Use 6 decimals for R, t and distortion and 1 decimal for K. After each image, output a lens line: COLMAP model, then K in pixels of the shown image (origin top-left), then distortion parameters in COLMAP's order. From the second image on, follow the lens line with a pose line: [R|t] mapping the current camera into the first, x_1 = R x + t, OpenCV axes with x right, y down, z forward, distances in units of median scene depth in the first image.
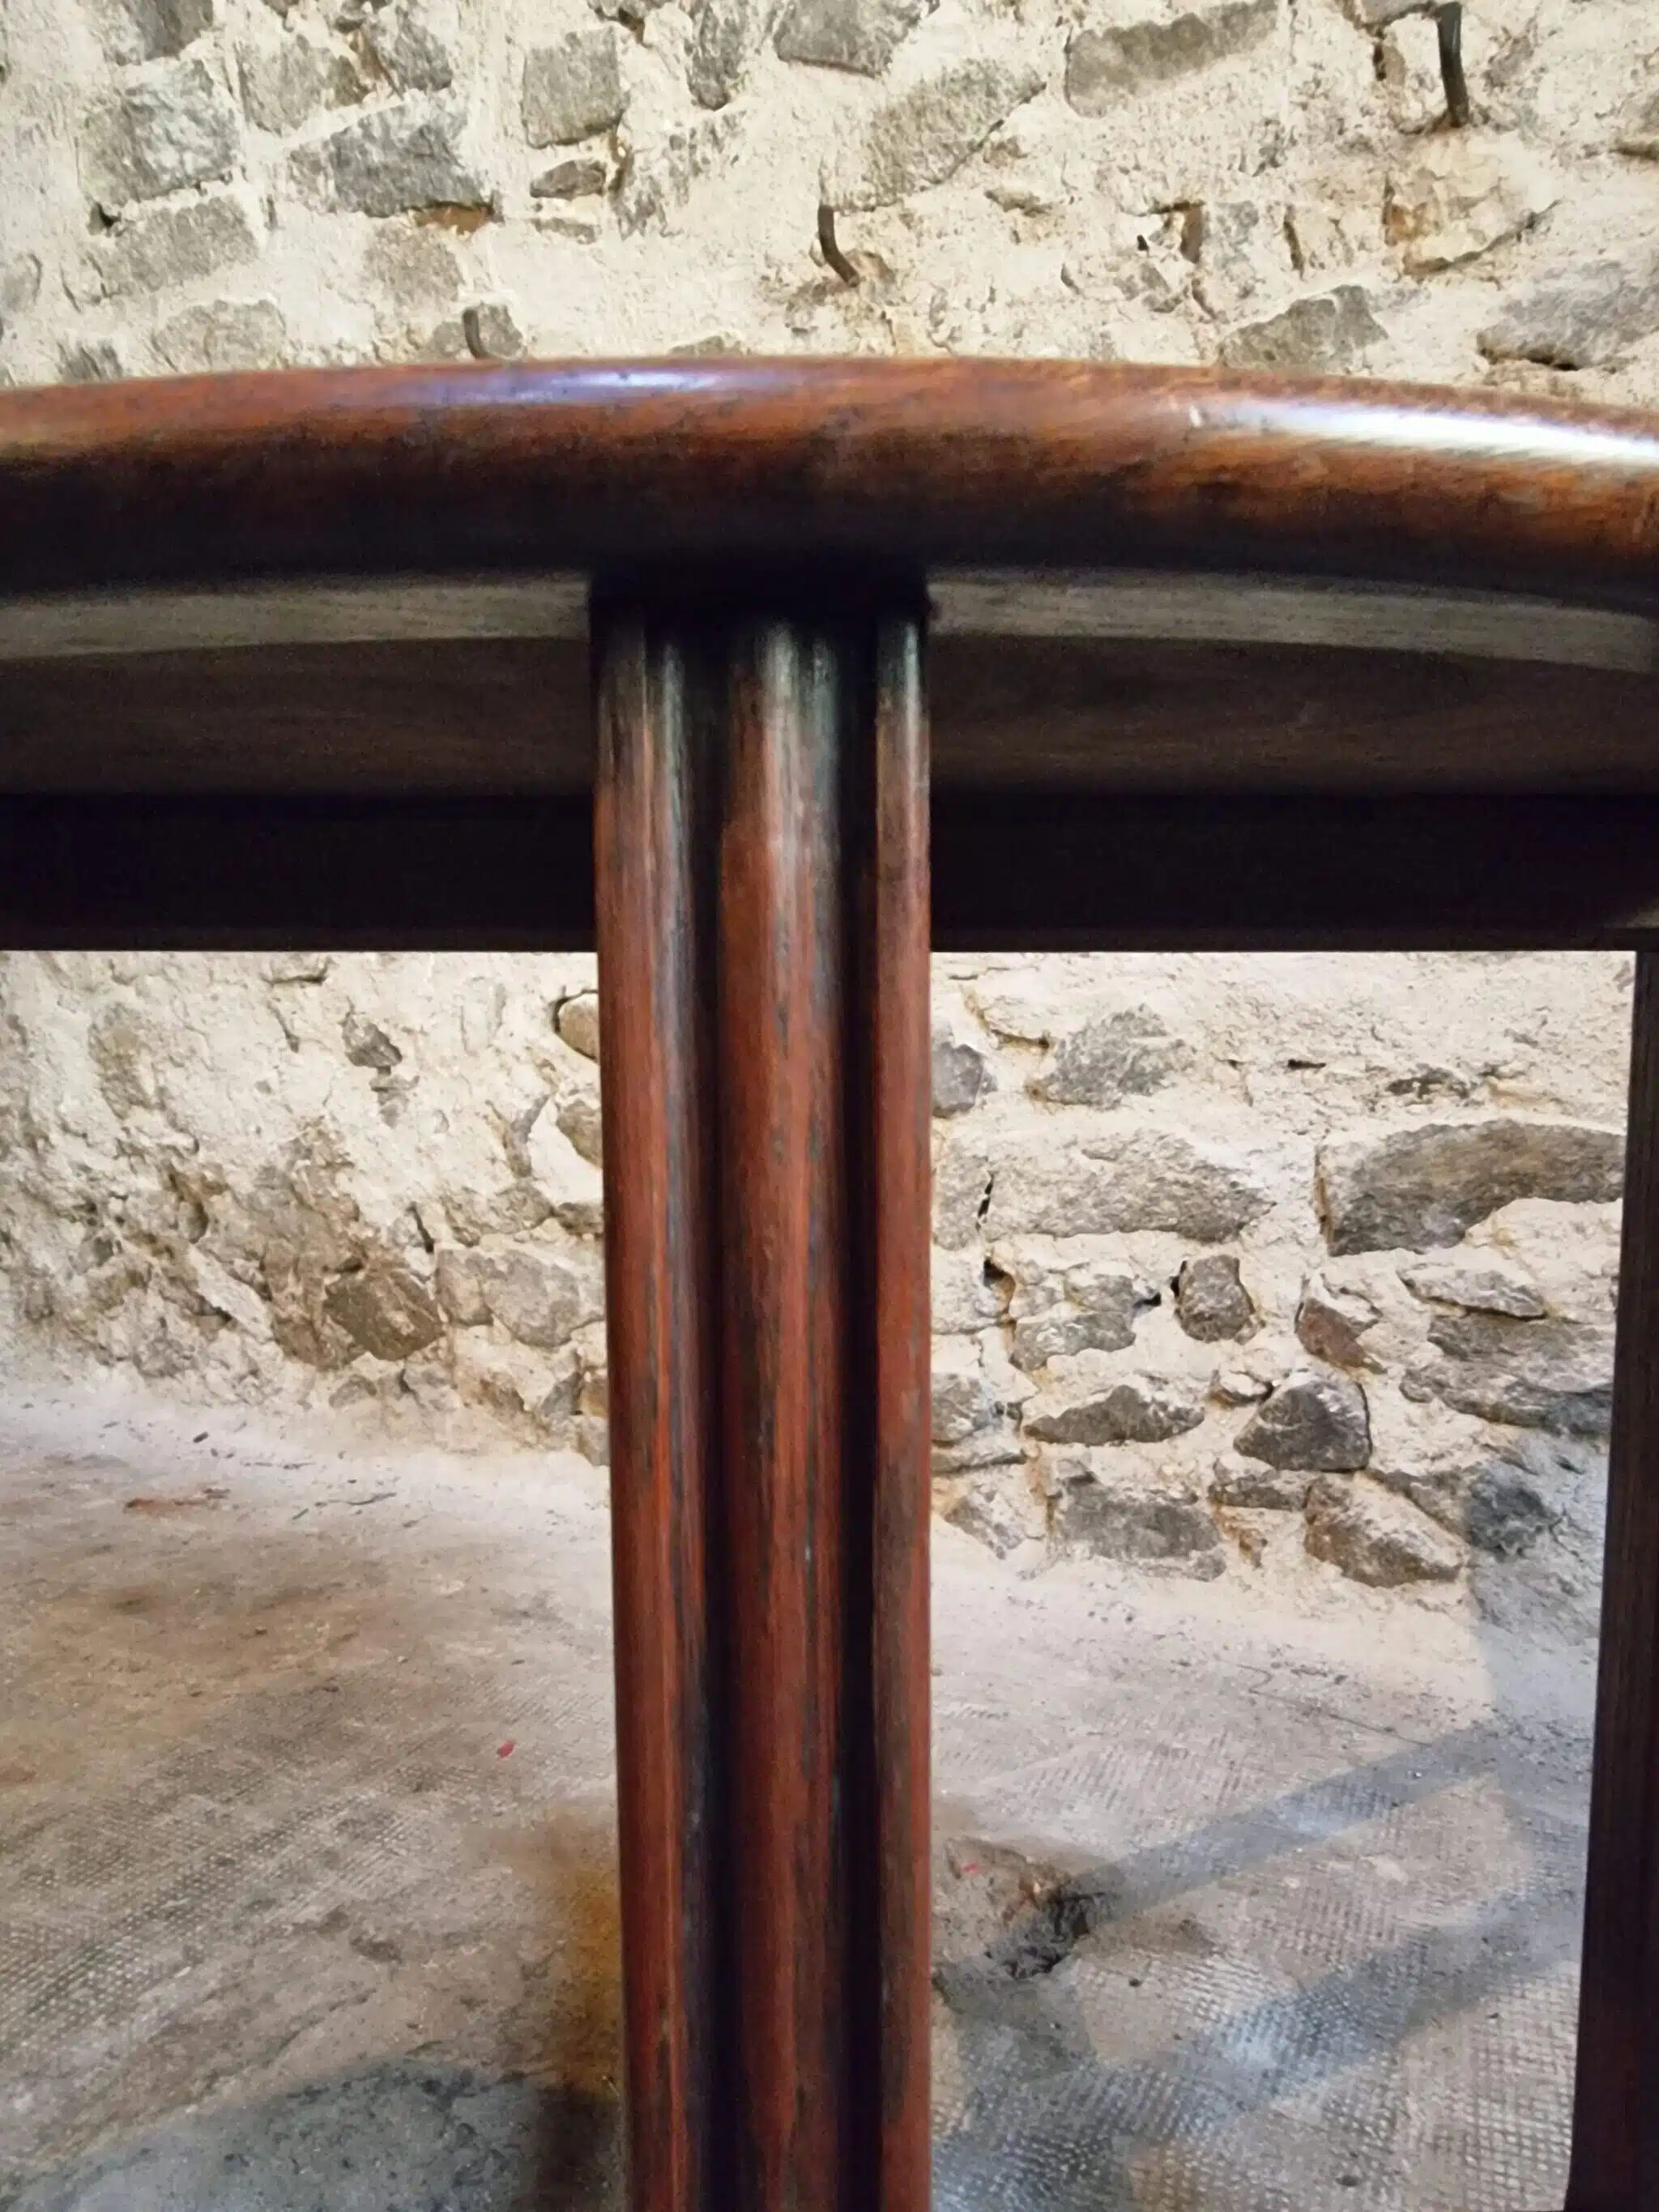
lens RADIAL K [[1559.8, 0, 822.6], [0, 1559.8, 1120.9], [0, 0, 1]] dist [-0.003073, 0.000259]
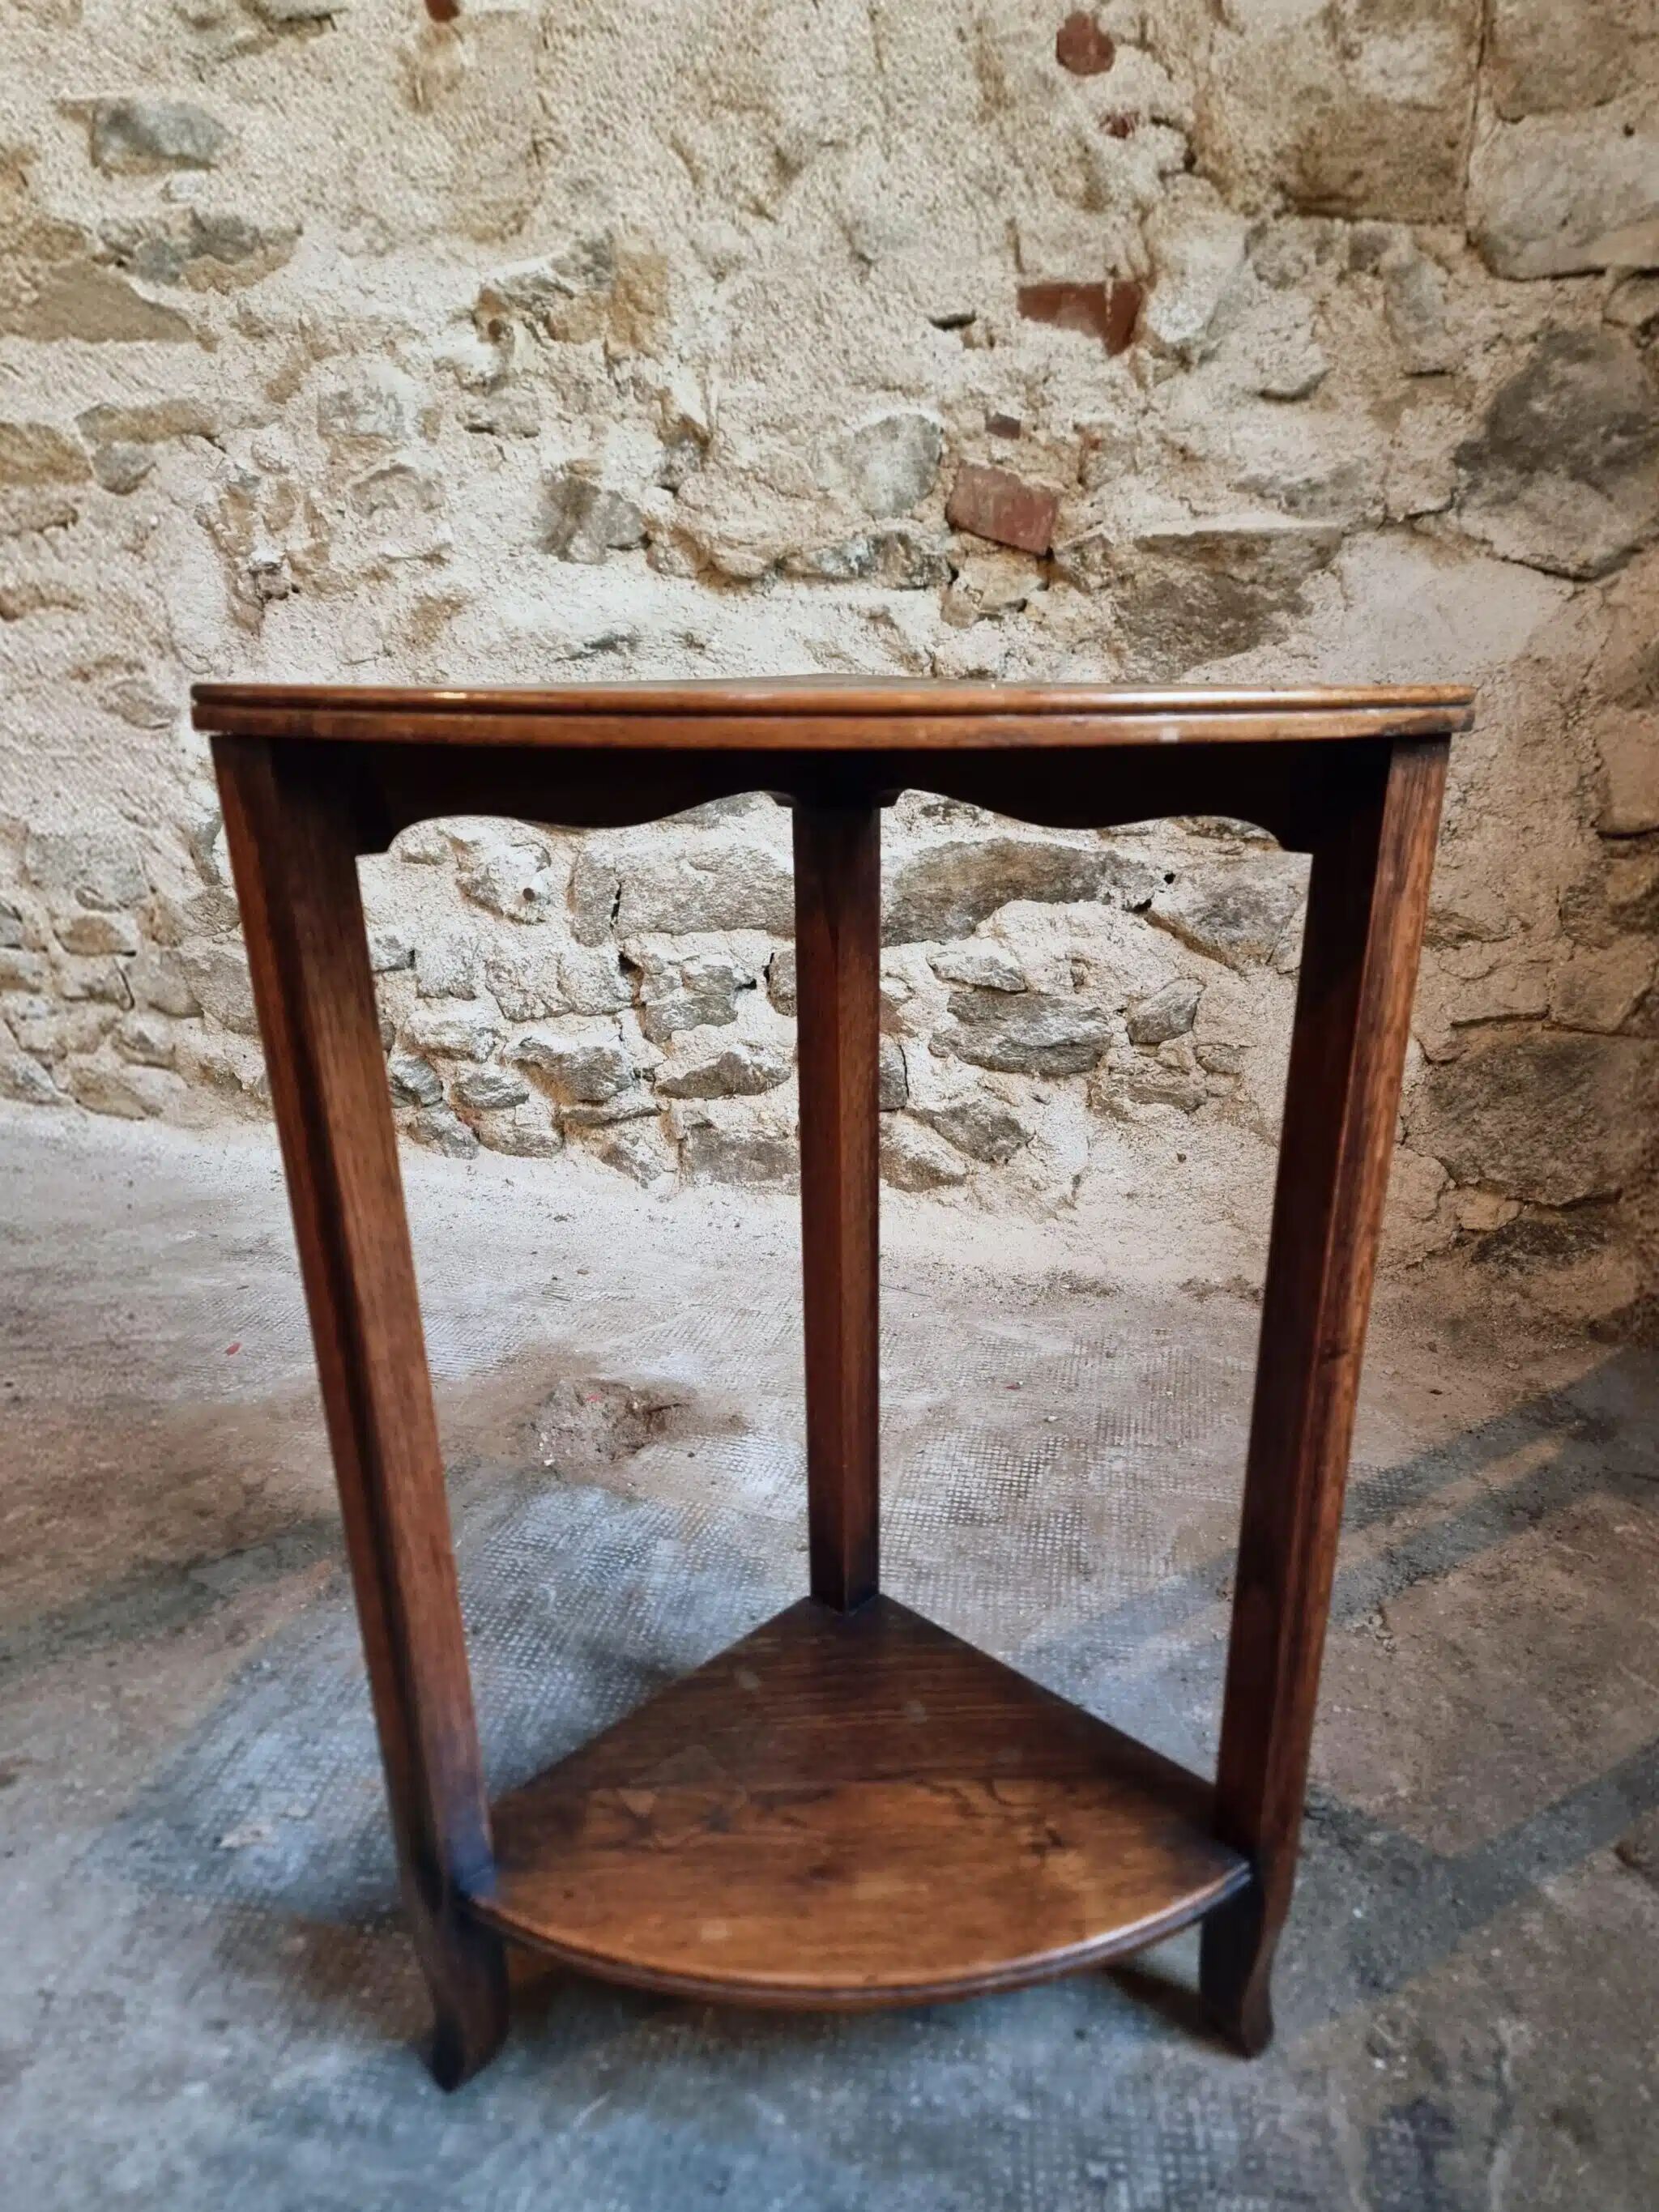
lens RADIAL K [[1391.4, 0, 862.2], [0, 1391.4, 1201.1], [0, 0, 1]] dist [0.070385, -0.068023]
pose [[0.981264, -0.055426, 0.184524, 0.082217], [0.003525, 0.962732, 0.270434, -0.022223], [-0.192636, -0.264717, 0.944890, -0.137655]]
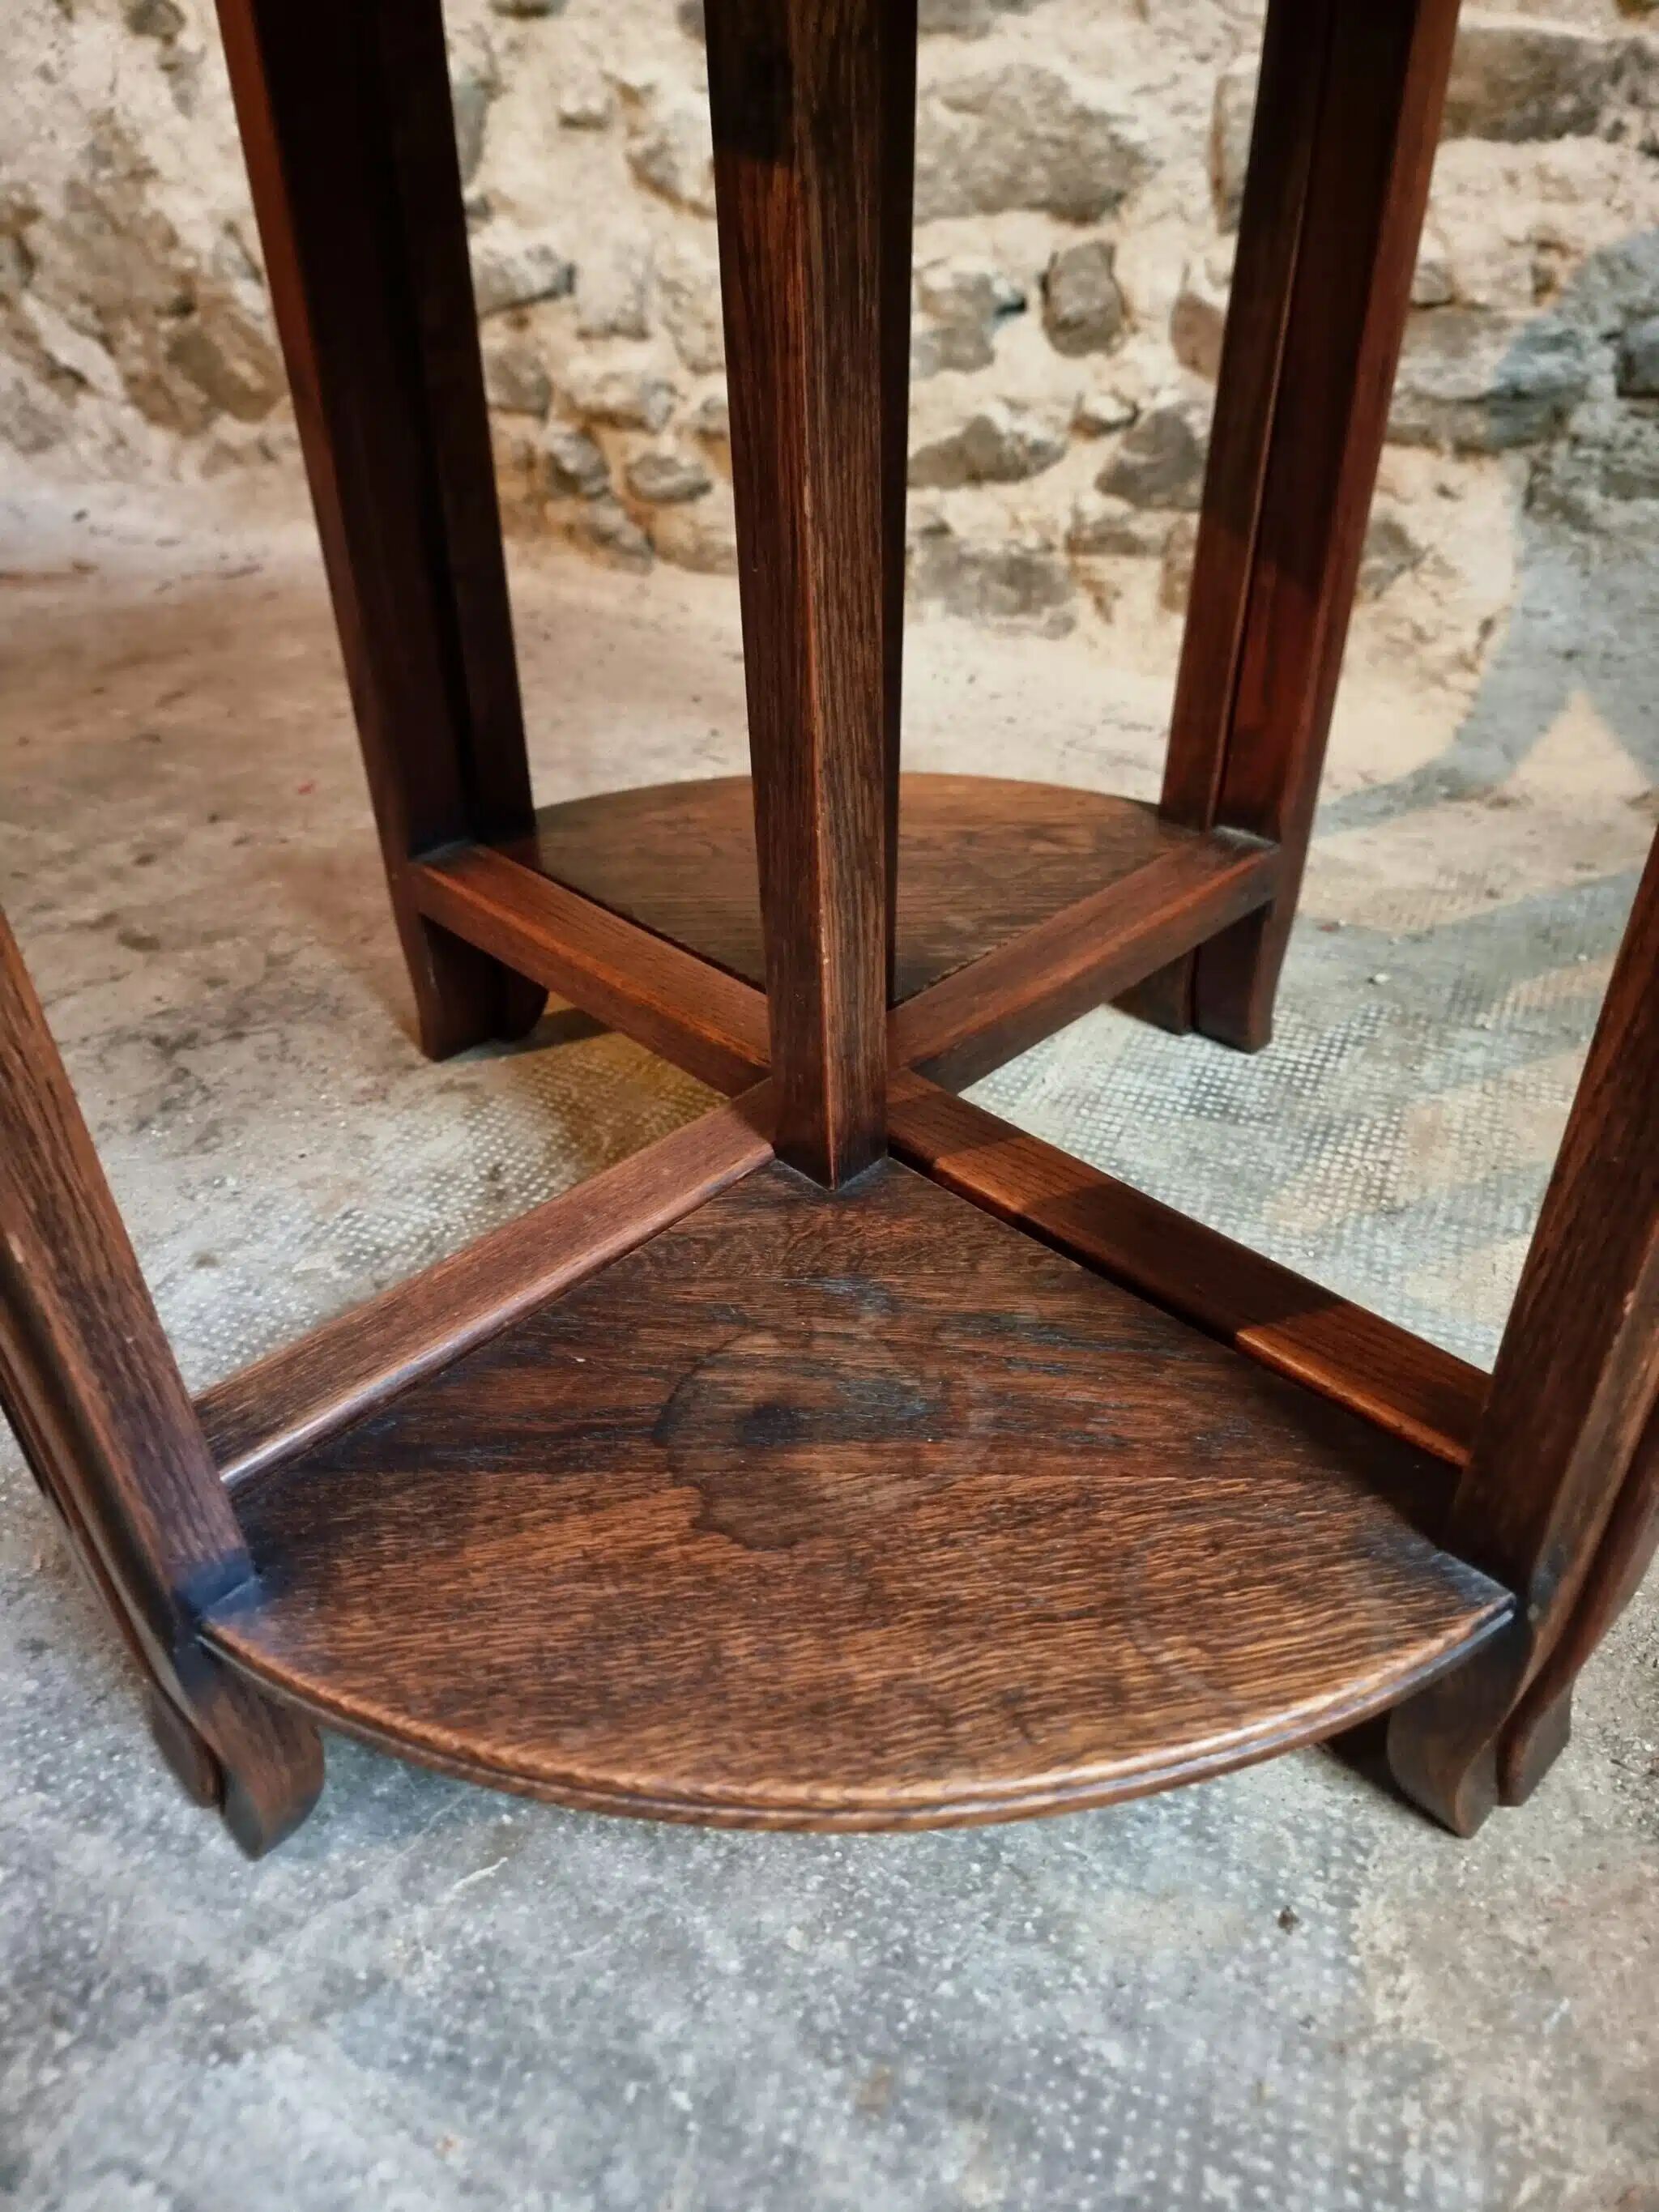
lens RADIAL K [[1561.0, 0, 798.7], [0, 1561.0, 1097.4], [0, 0, 1]] dist [0.029604, -0.021711]
pose [[0.997593, 0.020027, -0.066393, 0.157721], [0.015142, 0.871386, 0.490365, 0.069011], [0.067675, -0.490190, 0.868985, 0.028813]]
